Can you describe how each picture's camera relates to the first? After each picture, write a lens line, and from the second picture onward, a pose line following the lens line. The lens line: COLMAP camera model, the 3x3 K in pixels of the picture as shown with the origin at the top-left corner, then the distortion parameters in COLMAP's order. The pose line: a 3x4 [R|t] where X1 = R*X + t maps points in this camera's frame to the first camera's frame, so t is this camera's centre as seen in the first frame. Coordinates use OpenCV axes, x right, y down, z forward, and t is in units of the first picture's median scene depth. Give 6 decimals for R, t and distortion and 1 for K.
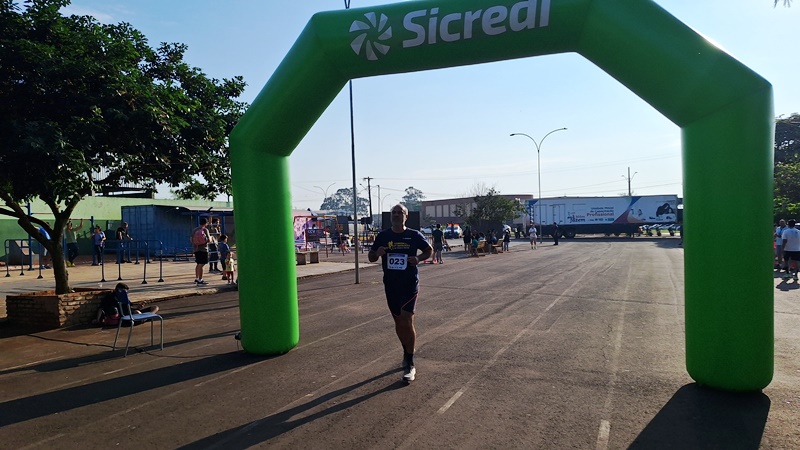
lens RADIAL K [[538.2, 0, 391.2], [0, 538.2, 228.7], [0, 0, 1]] dist [0.087733, -0.100125]
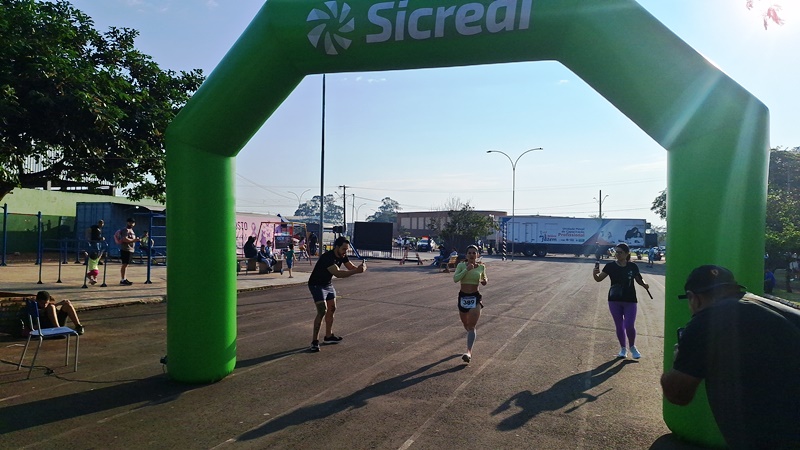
lens RADIAL K [[535.5, 0, 399.4], [0, 535.5, 224.8], [0, 0, 1]] dist [0.073942, -0.080360]
pose [[0.997030, 0.049876, 0.058684, 0.023611], [-0.048344, 0.998459, -0.027248, -0.008856], [-0.059953, 0.024330, 0.997905, 0.076456]]
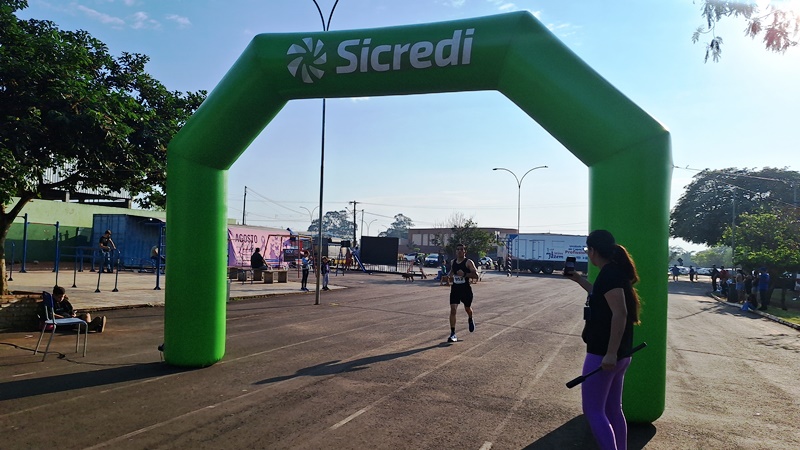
lens RADIAL K [[538.1, 0, 406.3], [0, 538.1, 233.7], [0, 0, 1]] dist [0.078542, -0.082360]
pose [[0.997259, 0.062386, 0.039771, 0.082517], [-0.060703, 0.997263, -0.042202, 0.005017], [-0.042295, 0.039672, 0.998317, -0.017686]]
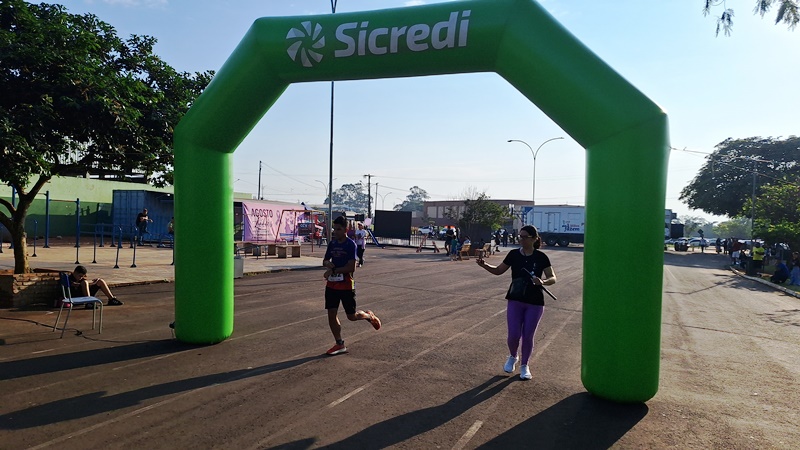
lens RADIAL K [[538.1, 0, 402.8], [0, 538.1, 229.8], [0, 0, 1]] dist [0.077024, -0.079974]
pose [[0.998354, 0.057191, 0.004390, 0.103893], [-0.057216, 0.998345, 0.005746, -0.009578], [-0.004054, -0.005988, 0.999974, -0.028350]]
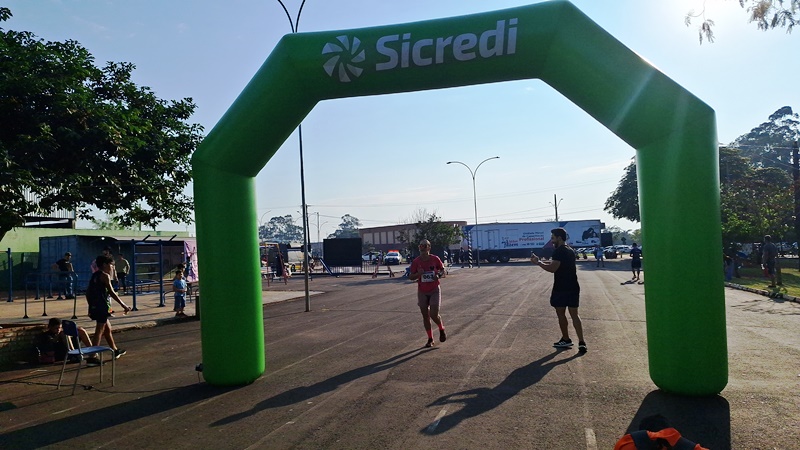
lens RADIAL K [[541.2, 0, 395.1], [0, 541.2, 225.8], [0, 0, 1]] dist [0.075873, -0.081605]
pose [[0.991358, -0.011495, 0.130678, -0.049261], [0.019042, 0.998213, -0.056647, 0.010179], [-0.129793, 0.058645, 0.989805, 0.000734]]
